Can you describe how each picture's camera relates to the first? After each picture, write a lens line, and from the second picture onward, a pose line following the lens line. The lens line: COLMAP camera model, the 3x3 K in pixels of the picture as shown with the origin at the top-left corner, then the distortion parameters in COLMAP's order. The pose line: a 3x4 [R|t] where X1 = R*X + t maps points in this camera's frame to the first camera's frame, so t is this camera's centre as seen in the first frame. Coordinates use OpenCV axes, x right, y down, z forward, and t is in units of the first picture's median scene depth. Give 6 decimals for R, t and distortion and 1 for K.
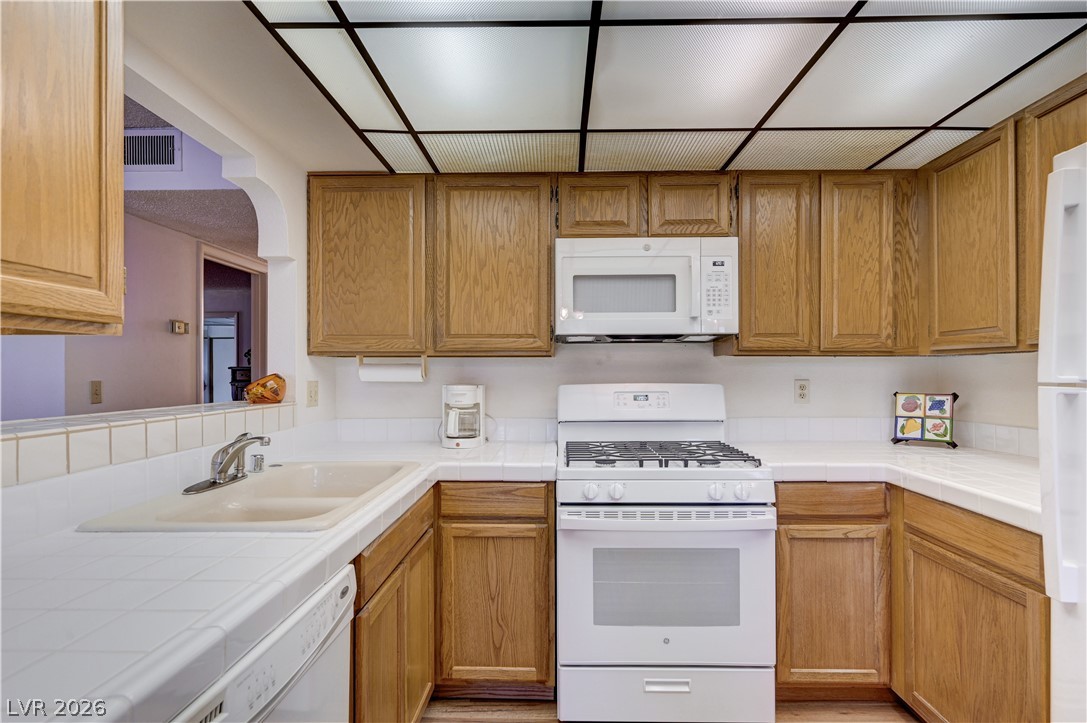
lens RADIAL K [[544.1, 0, 547.9], [0, 544.1, 371.1], [0, 0, 1]] dist [-0.000638, 0.000057]
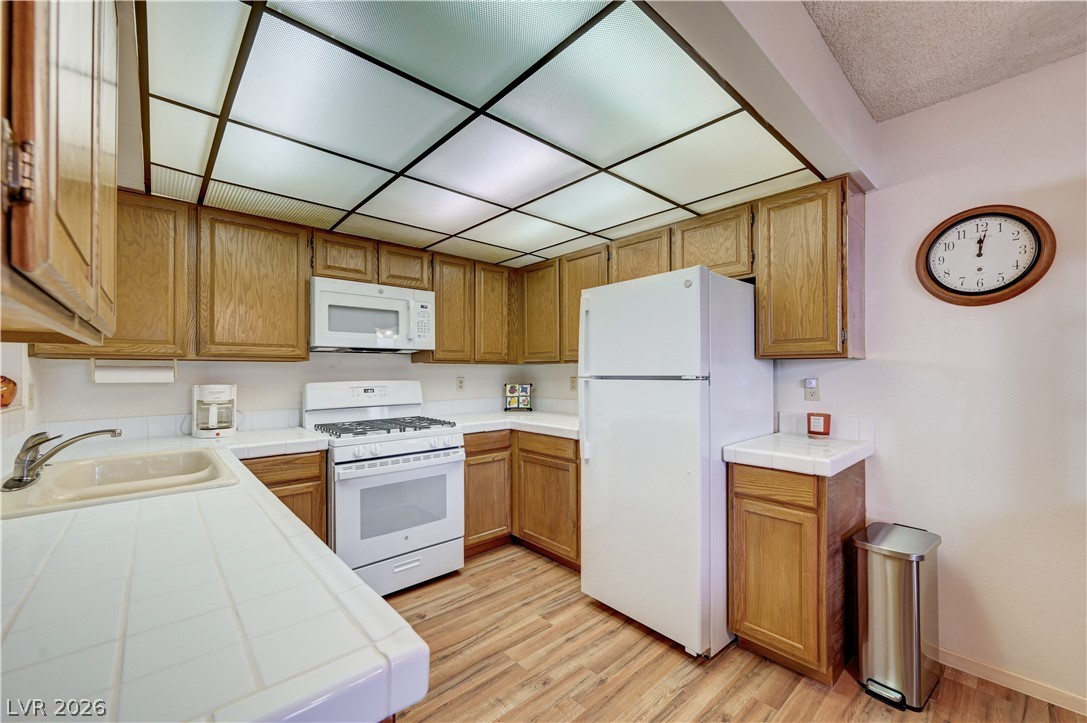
lens RADIAL K [[437.1, 0, 546.8], [0, 437.1, 370.8], [0, 0, 1]] dist [0.001119, 0.000082]
pose [[0.727806, 0.001049, 0.685783, -0.309900], [0.001258, 0.999995, -0.002865, -0.000865], [-0.685782, 0.002948, 0.727801, -0.202912]]
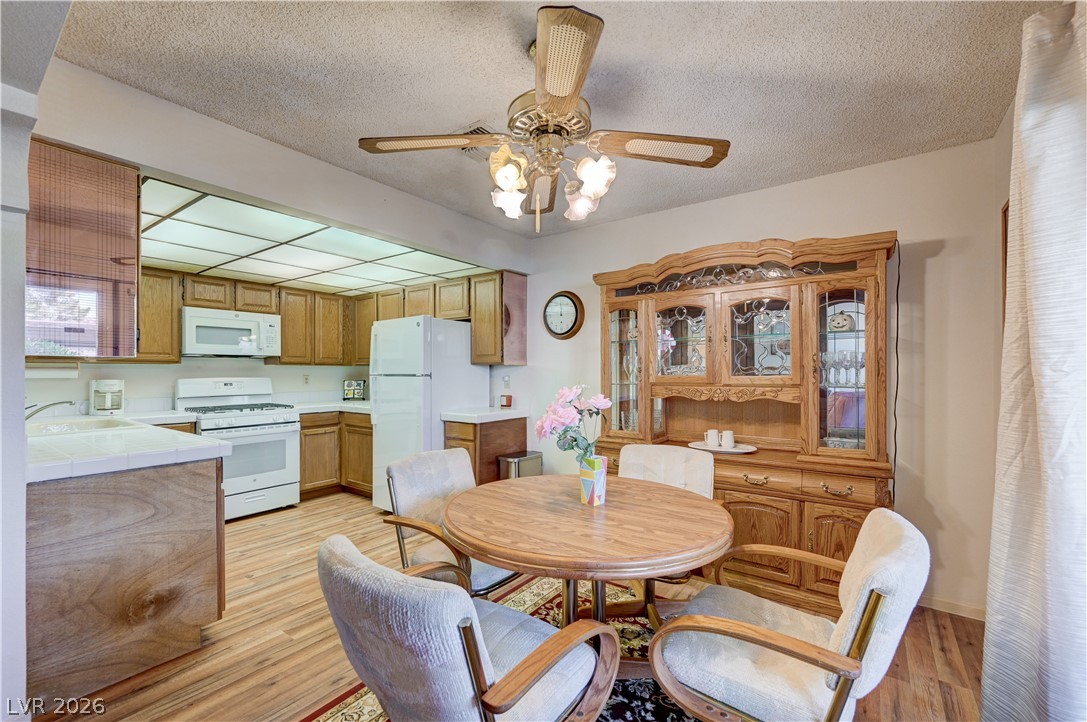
lens RADIAL K [[450.0, 0, 548.3], [0, 450.0, 373.5], [0, 0, 1]] dist [0.000778, 0.000050]
pose [[0.569736, -0.002535, 0.821824, -0.583293], [-0.001860, 0.999989, 0.004374, -0.003113], [-0.821826, -0.004020, 0.569724, -1.050352]]
